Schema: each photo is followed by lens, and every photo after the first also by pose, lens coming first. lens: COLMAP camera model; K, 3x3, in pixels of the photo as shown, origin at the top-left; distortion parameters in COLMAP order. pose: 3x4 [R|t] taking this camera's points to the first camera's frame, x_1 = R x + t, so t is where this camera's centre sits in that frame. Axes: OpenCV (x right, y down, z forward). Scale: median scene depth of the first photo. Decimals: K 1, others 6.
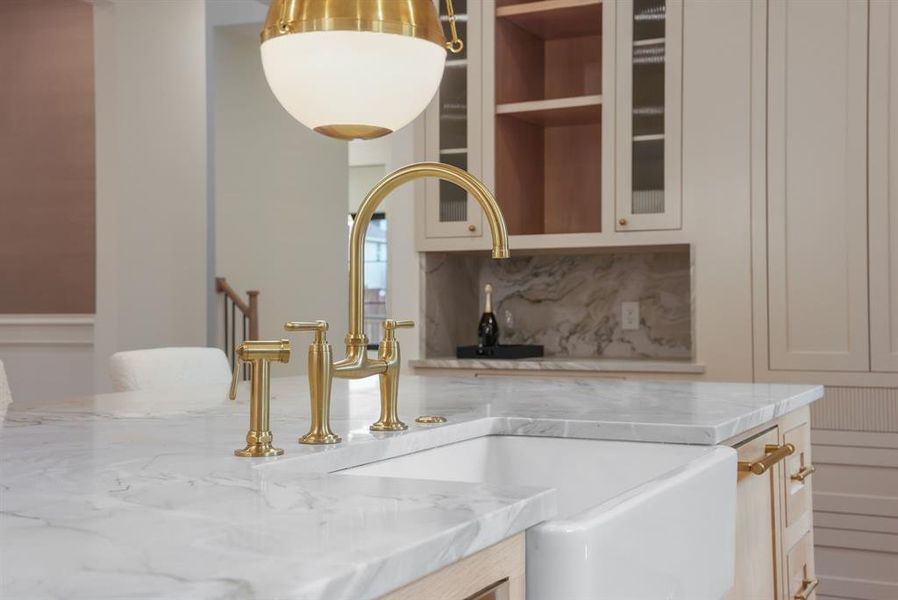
lens RADIAL K [[1182.4, 0, 448.2], [0, 1182.4, 293.1], [0, 0, 1]] dist [0.094300, 0.000000]
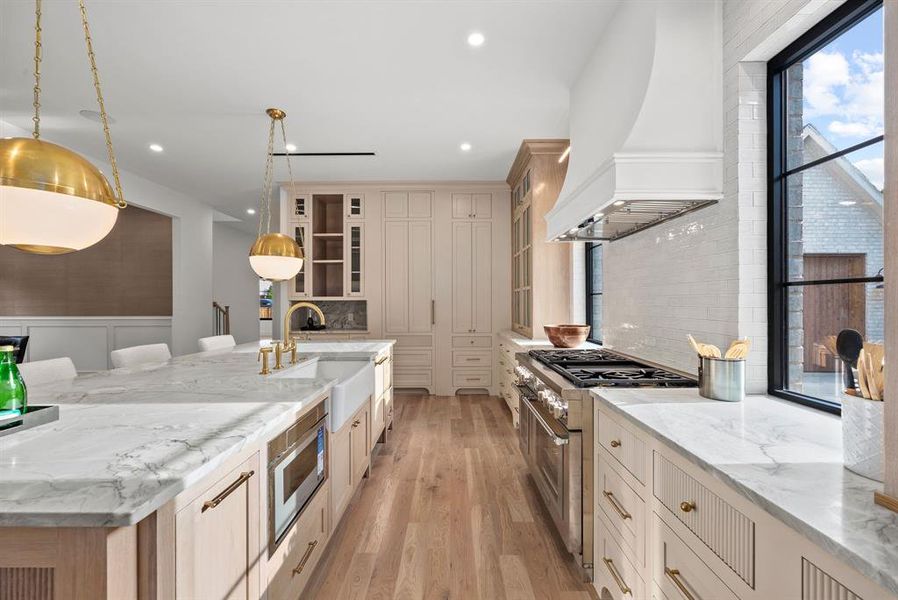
lens RADIAL K [[359.3, 0, 450.9], [0, 359.3, 305.6], [0, 0, 1]] dist [-0.000505, 0.000328]
pose [[0.911299, -0.003014, 0.411735, -0.027185], [-0.008896, 0.999596, 0.027007, -0.055514], [-0.411650, -0.028274, 0.910903, -0.173681]]
